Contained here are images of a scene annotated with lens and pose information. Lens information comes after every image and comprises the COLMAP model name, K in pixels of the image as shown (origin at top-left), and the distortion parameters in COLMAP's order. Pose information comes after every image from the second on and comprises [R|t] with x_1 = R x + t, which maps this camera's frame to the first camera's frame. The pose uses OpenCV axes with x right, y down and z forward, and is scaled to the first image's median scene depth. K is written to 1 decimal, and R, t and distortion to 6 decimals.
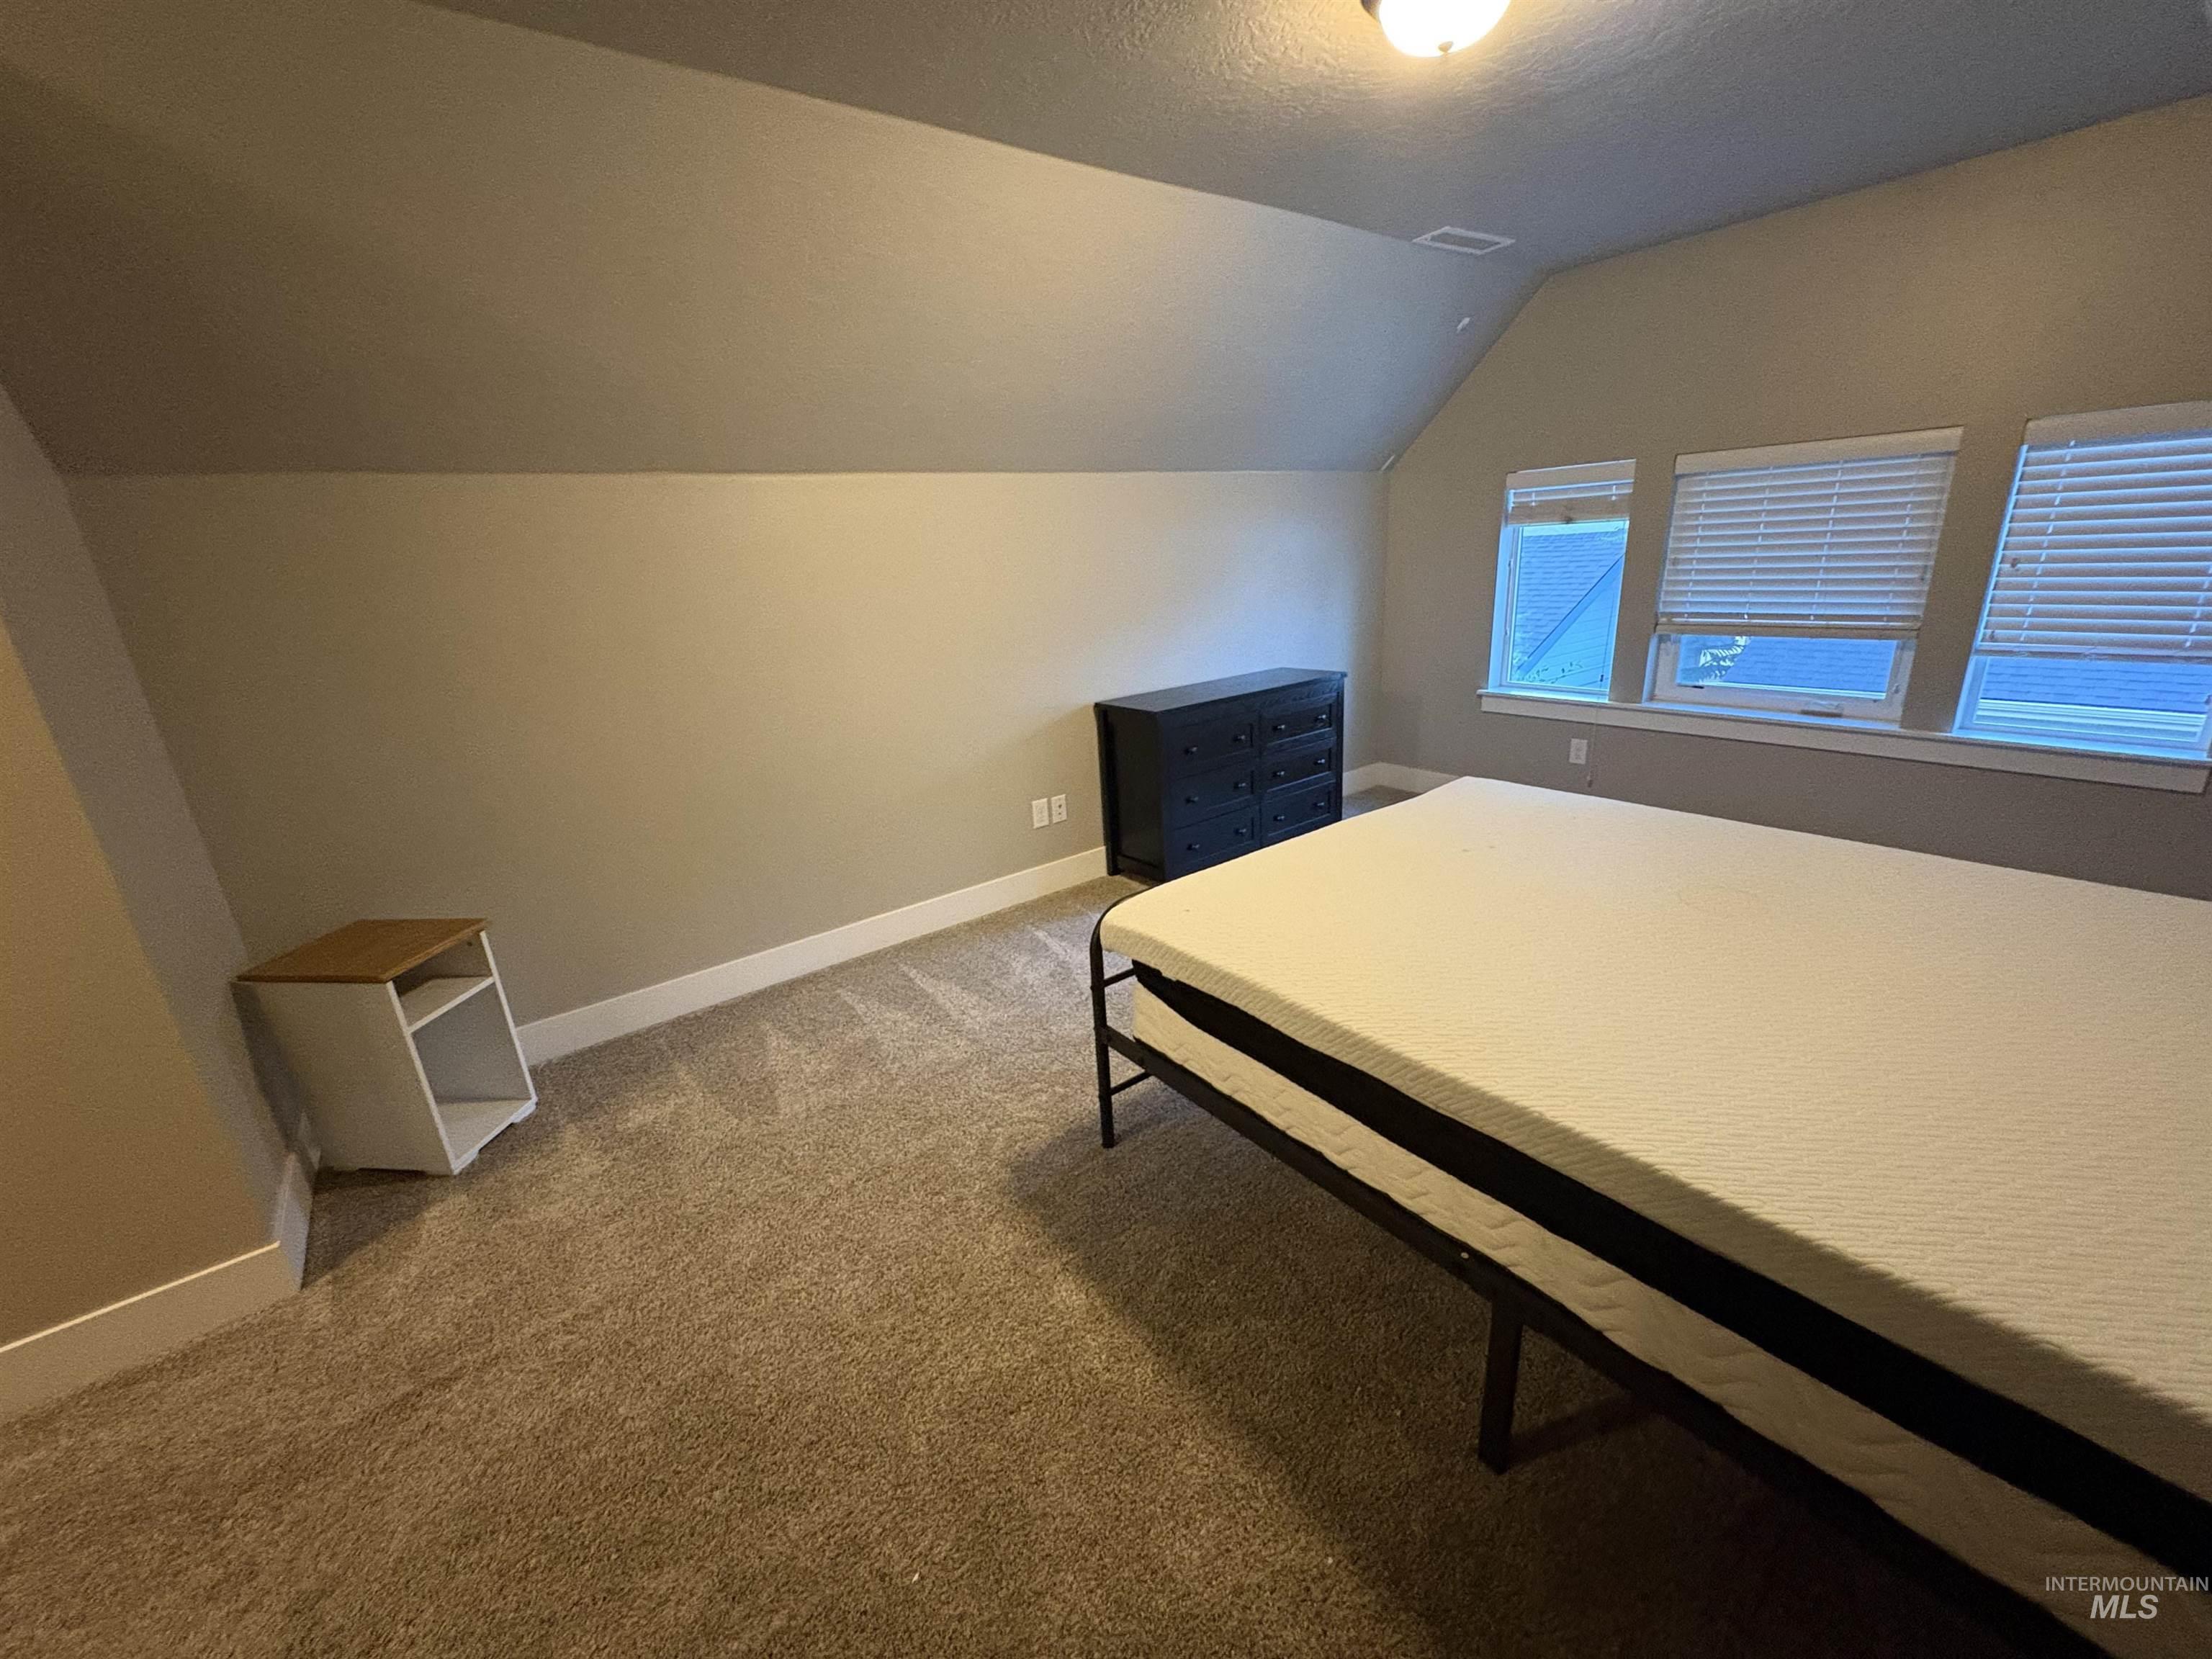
lens RADIAL K [[881.6, 0, 1108.7], [0, 881.6, 834.8], [0, 0, 1]] dist [-0.000394, 0.000247]
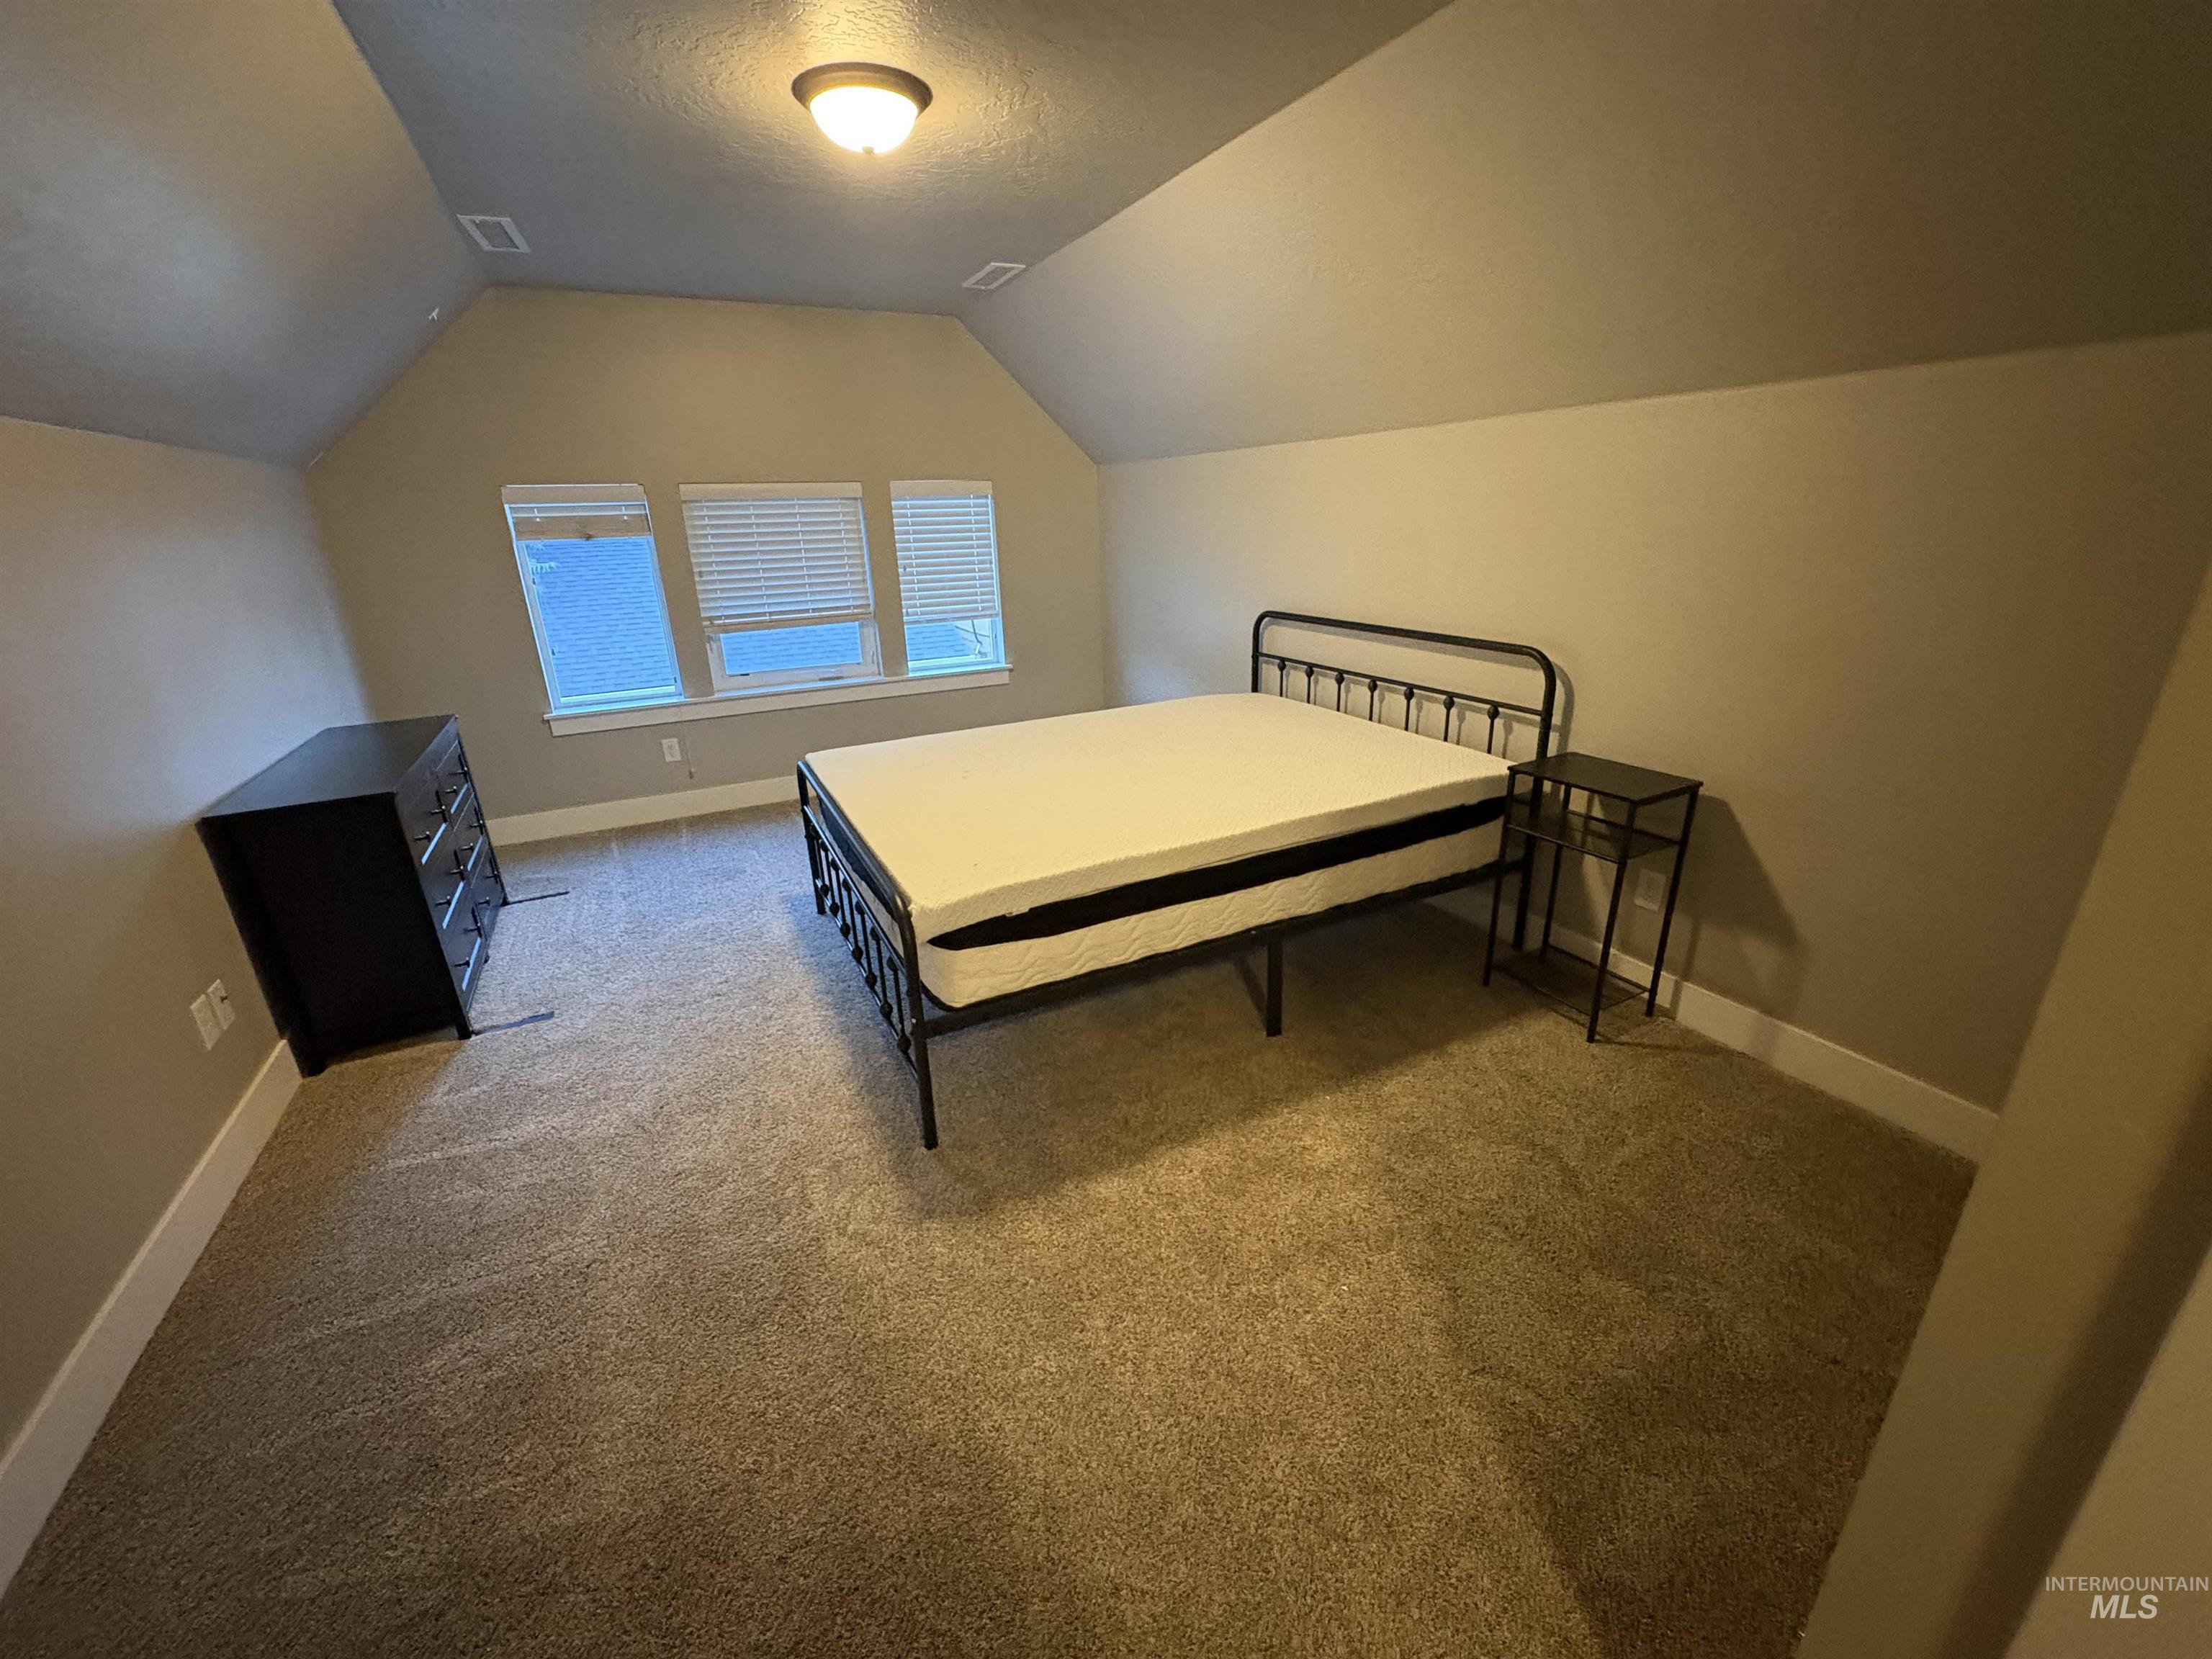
lens RADIAL K [[881.6, 0, 1113.0], [0, 881.6, 824.8], [0, 0, 1]] dist [-0.000394, 0.000247]
pose [[0.178563, -0.280374, 0.943136, -0.459586], [0.325795, 0.921318, 0.212205, -0.069771], [-0.928425, 0.269377, 0.255857, 0.271435]]
